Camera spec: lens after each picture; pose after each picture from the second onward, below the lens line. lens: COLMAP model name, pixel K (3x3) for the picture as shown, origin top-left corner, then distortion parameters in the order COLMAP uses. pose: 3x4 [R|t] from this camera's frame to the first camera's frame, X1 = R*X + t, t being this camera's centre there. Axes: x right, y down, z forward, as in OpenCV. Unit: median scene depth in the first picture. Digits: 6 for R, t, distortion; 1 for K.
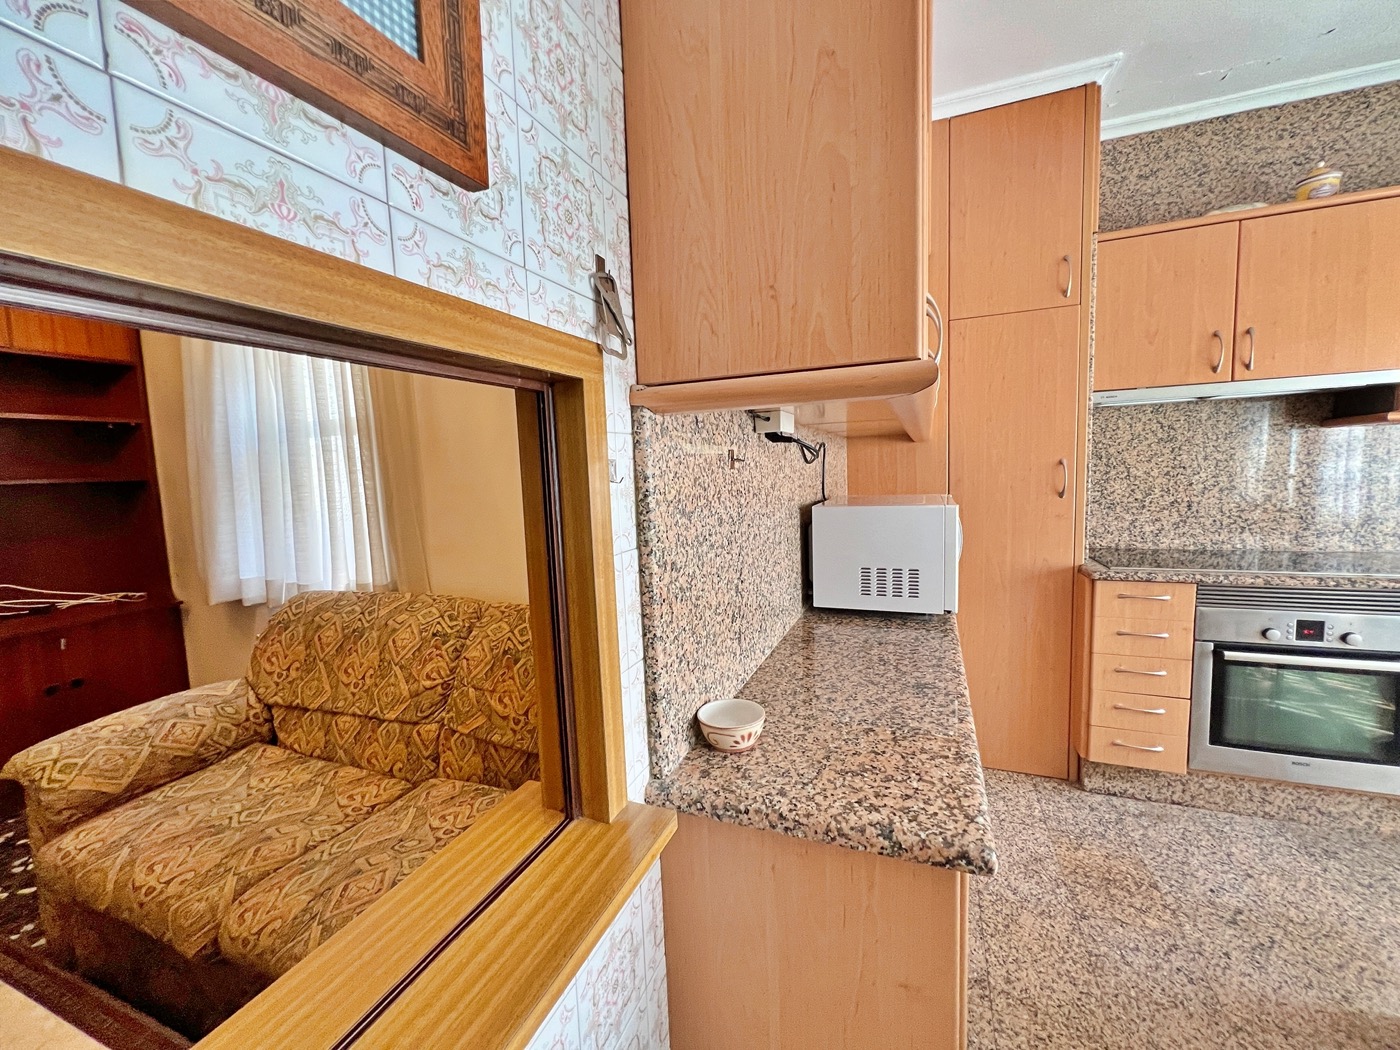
lens RADIAL K [[561.3, 0, 695.1], [0, 561.3, 523.9], [0, 0, 1]] dist [-0.002407, 0.000039]
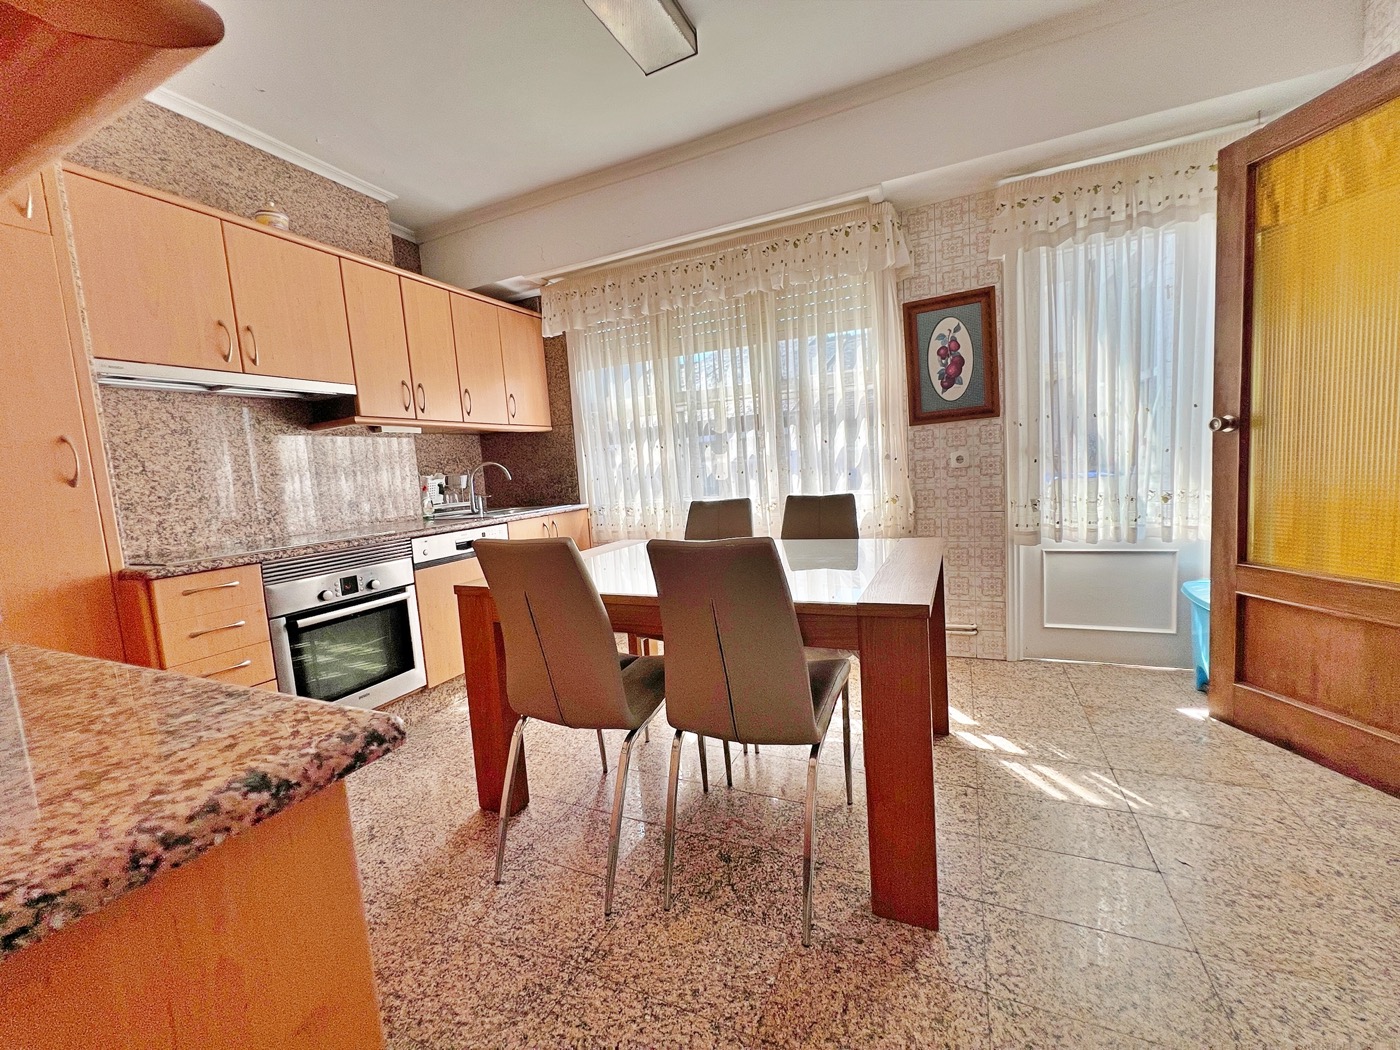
lens RADIAL K [[561.3, 0, 699.7], [0, 561.3, 523.7], [0, 0, 1]] dist [-0.002407, 0.000039]
pose [[0.045475, -0.065933, 0.996787, -0.060454], [0.162466, 0.985023, 0.057743, 0.092756], [-0.985666, 0.159318, 0.055506, 0.132658]]
